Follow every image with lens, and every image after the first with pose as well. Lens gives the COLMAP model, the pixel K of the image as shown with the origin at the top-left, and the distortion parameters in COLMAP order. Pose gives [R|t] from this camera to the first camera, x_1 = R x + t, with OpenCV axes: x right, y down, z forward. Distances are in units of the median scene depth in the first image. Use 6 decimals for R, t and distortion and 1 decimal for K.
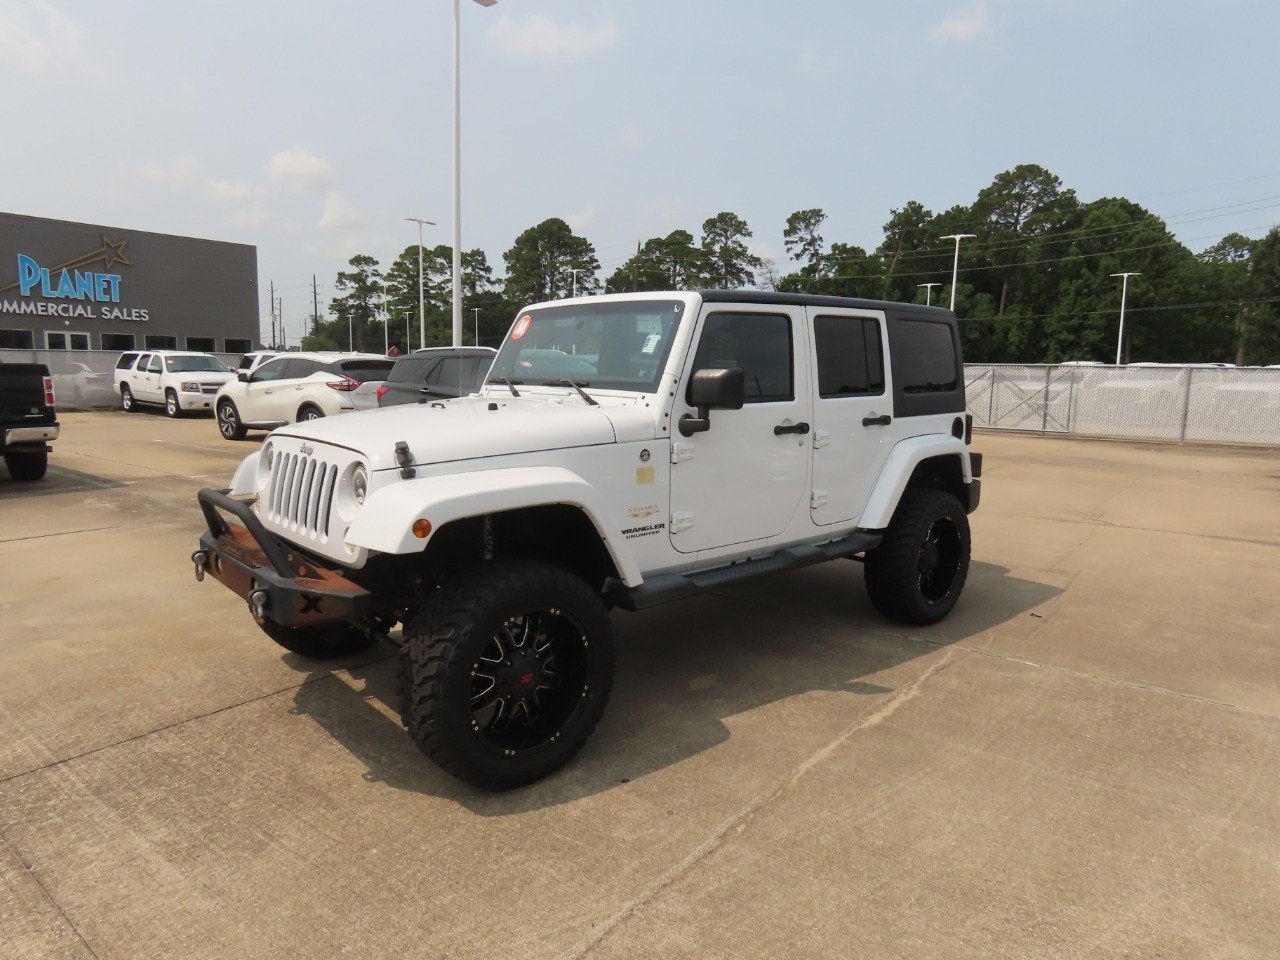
lens RADIAL K [[813.6, 0, 644.5], [0, 813.6, 483.6], [0, 0, 1]] dist [-0.000572, -0.004991]
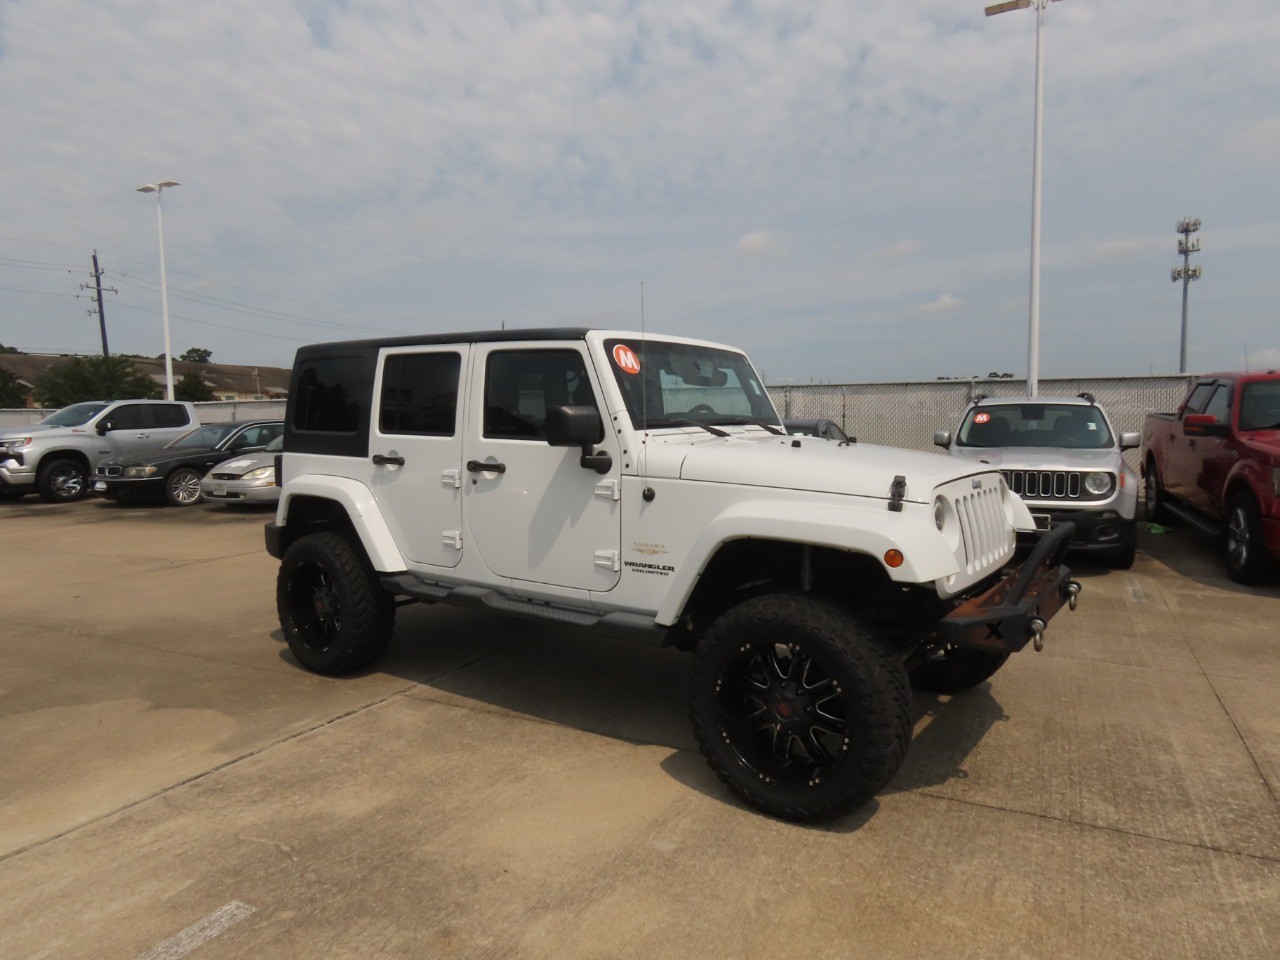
lens RADIAL K [[824.1, 0, 644.0], [0, 824.1, 480.4], [0, 0, 1]] dist [-0.009524, -0.001476]
pose [[-0.203570, -0.088867, 0.975019, -1.217570], [0.142060, 0.982652, 0.119223, -0.209225], [-0.968699, 0.162781, -0.187414, 1.444589]]
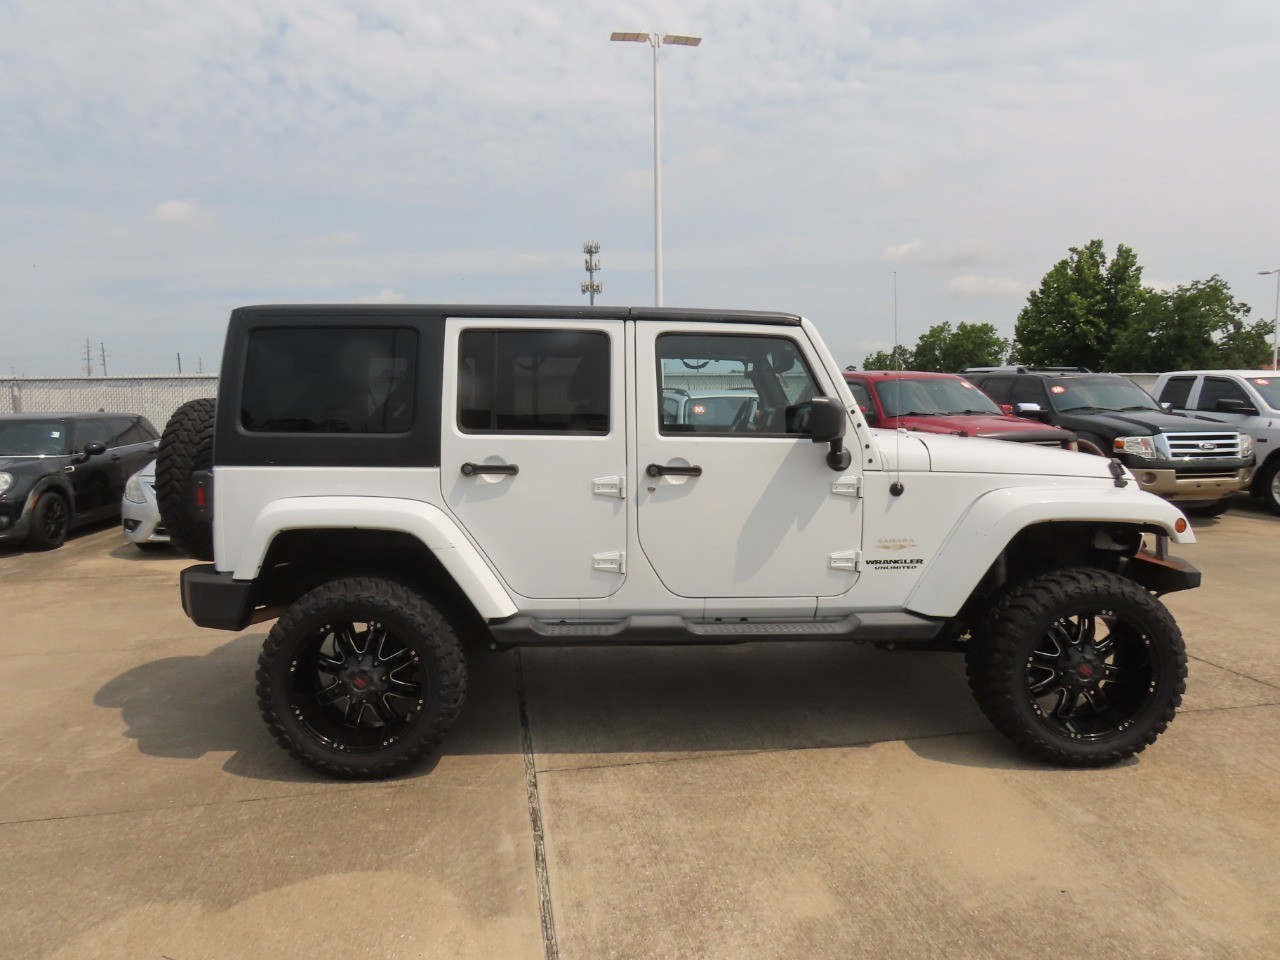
lens RADIAL K [[813.6, 0, 644.5], [0, 813.6, 483.6], [0, 0, 1]] dist [-0.000572, -0.004991]
pose [[-0.756814, -0.071336, 0.649726, -0.668587], [0.090635, 0.972970, 0.212400, -0.307864], [-0.647316, 0.219636, -0.729892, 2.127855]]
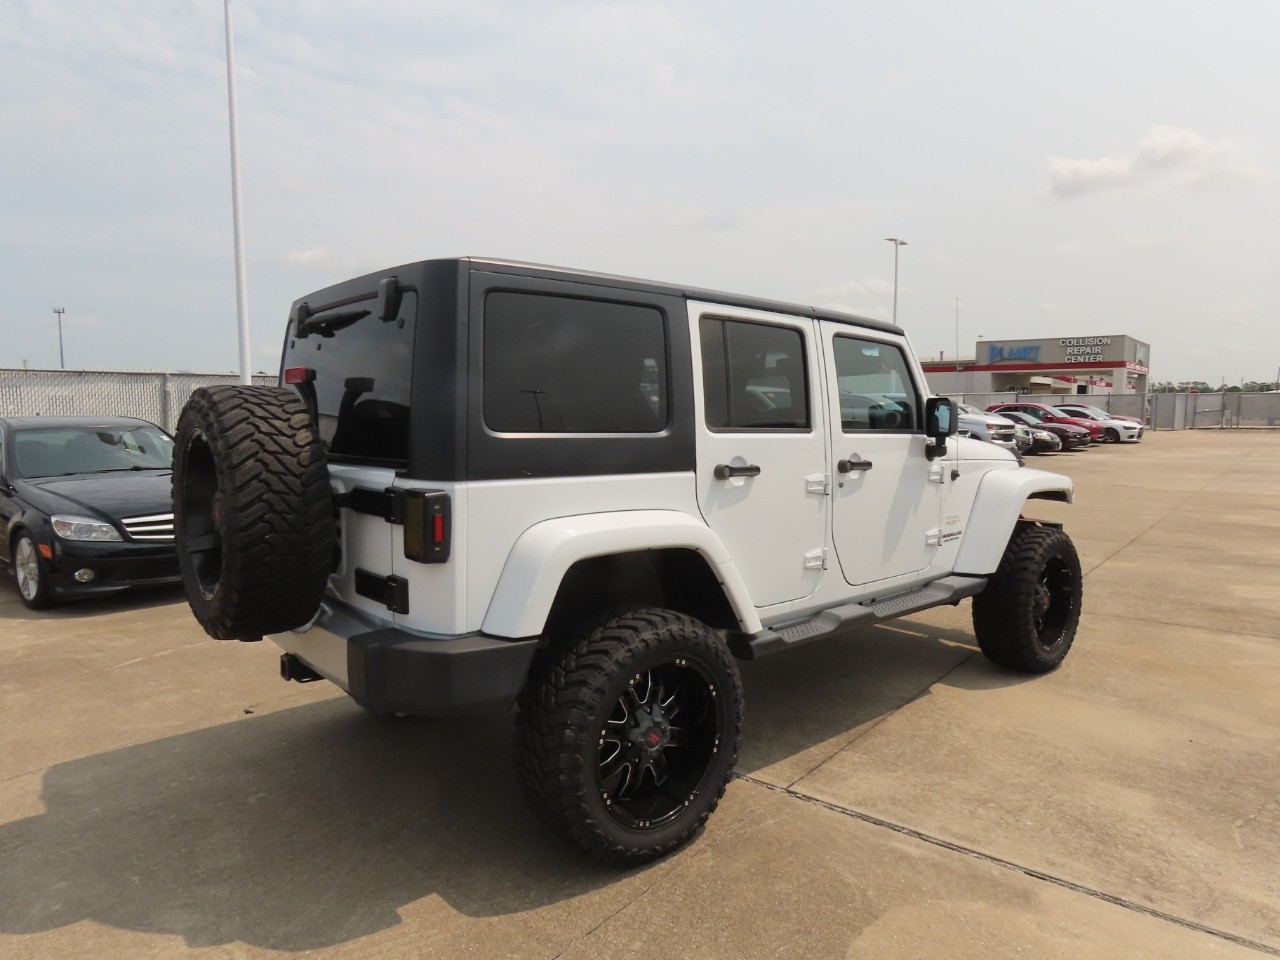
lens RADIAL K [[813.6, 0, 644.5], [0, 813.6, 483.6], [0, 0, 1]] dist [-0.000572, -0.004991]
pose [[-0.999671, -0.015239, 0.020654, 0.126587], [-0.010052, 0.972836, 0.231276, -0.323612], [-0.023618, 0.230992, -0.972669, 2.379669]]
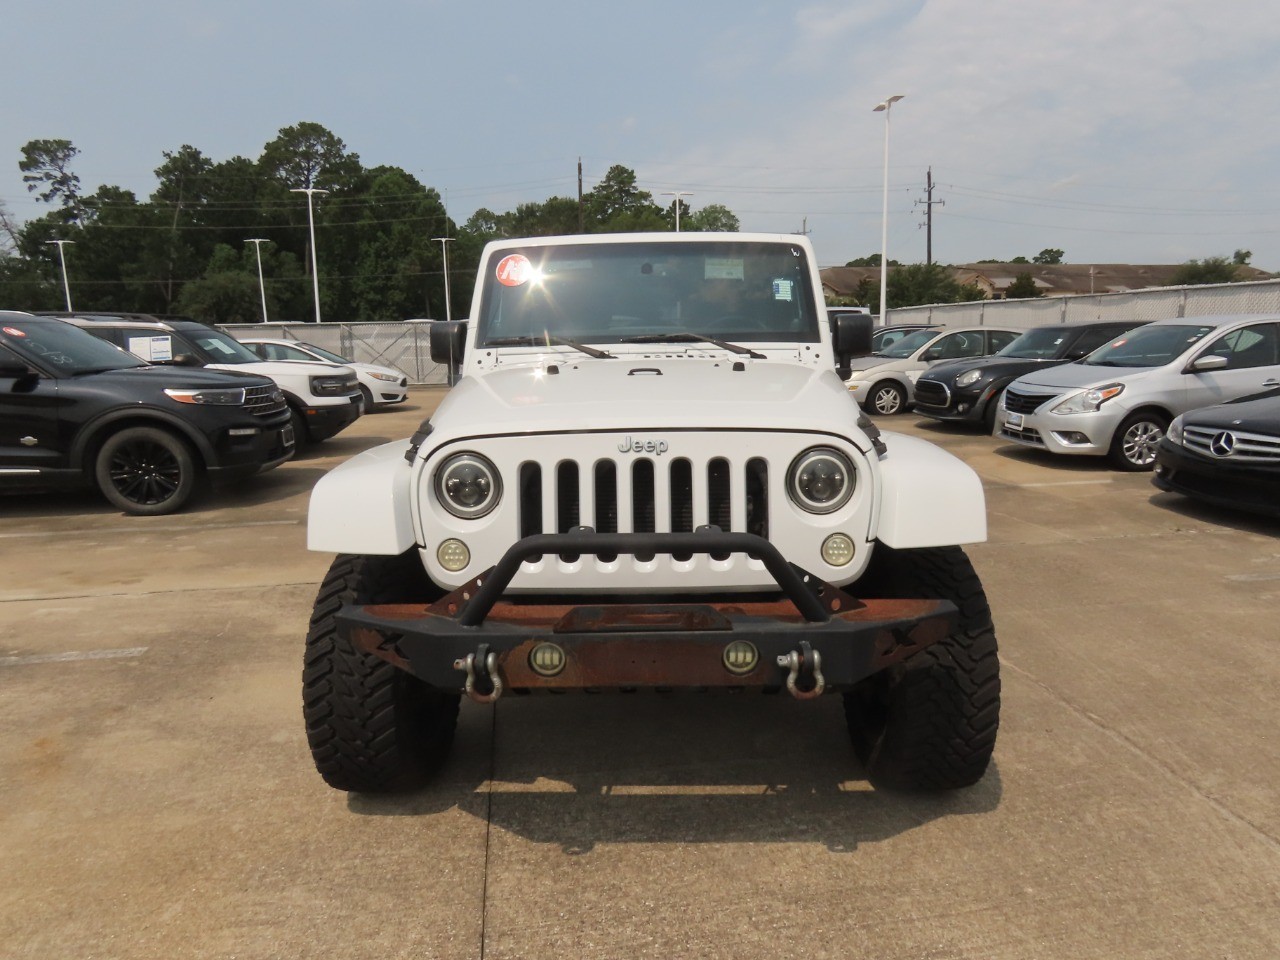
lens RADIAL K [[813.6, 0, 644.5], [0, 813.6, 483.6], [0, 0, 1]] dist [-0.000572, -0.004991]
pose [[0.683243, -0.162697, 0.711835, -0.797294], [0.129436, 0.986408, 0.101216, -0.070514], [-0.718628, 0.022982, 0.695015, 0.486335]]
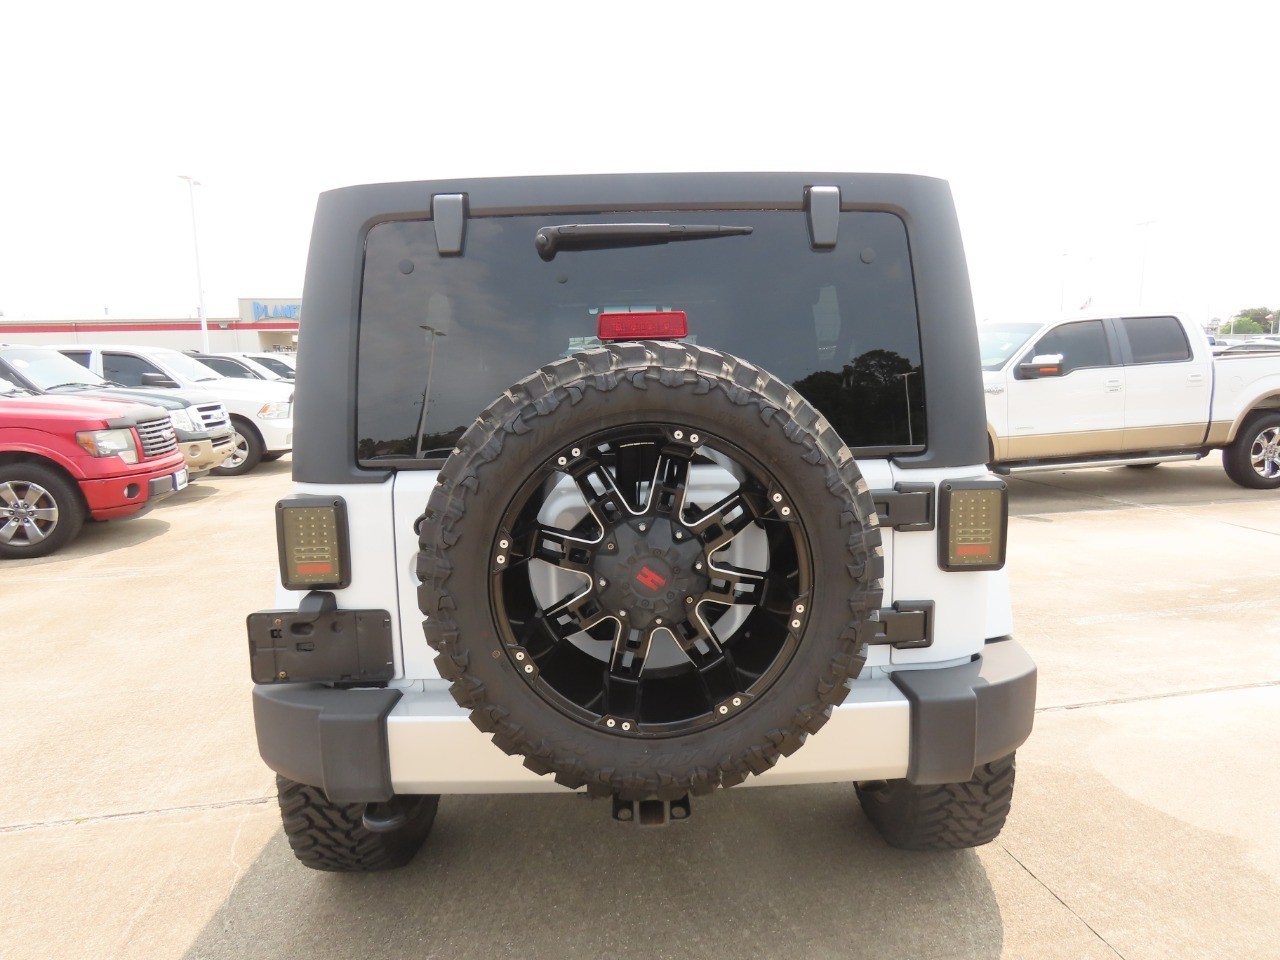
lens RADIAL K [[813.6, 0, 644.5], [0, 813.6, 483.6], [0, 0, 1]] dist [-0.000572, -0.004991]
pose [[-0.654687, 0.116004, -0.746946, 0.808198], [-0.092564, 0.968414, 0.231529, -0.265797], [0.750211, 0.220719, -0.623270, 1.929198]]
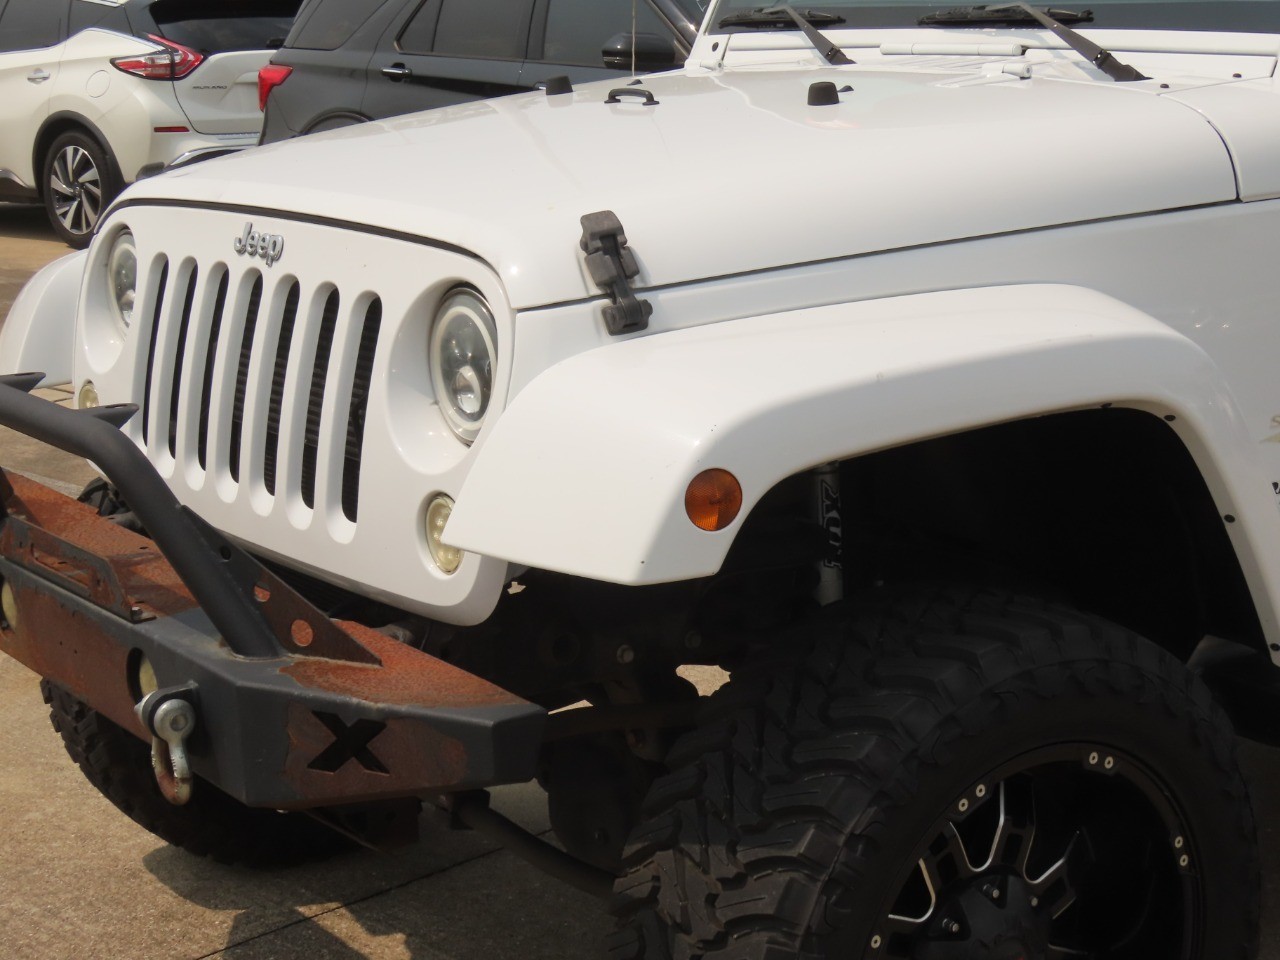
lens RADIAL K [[2204.5, 0, 640.0], [0, 2204.5, 480.0], [0, 0, 1]] dist [-0.018692, -0.084299]
pose [[0.993754, -0.009547, -0.111186, -0.157240], [0.017431, 0.997384, 0.070156, -0.007461], [0.110225, -0.071655, 0.991320, 0.140572]]
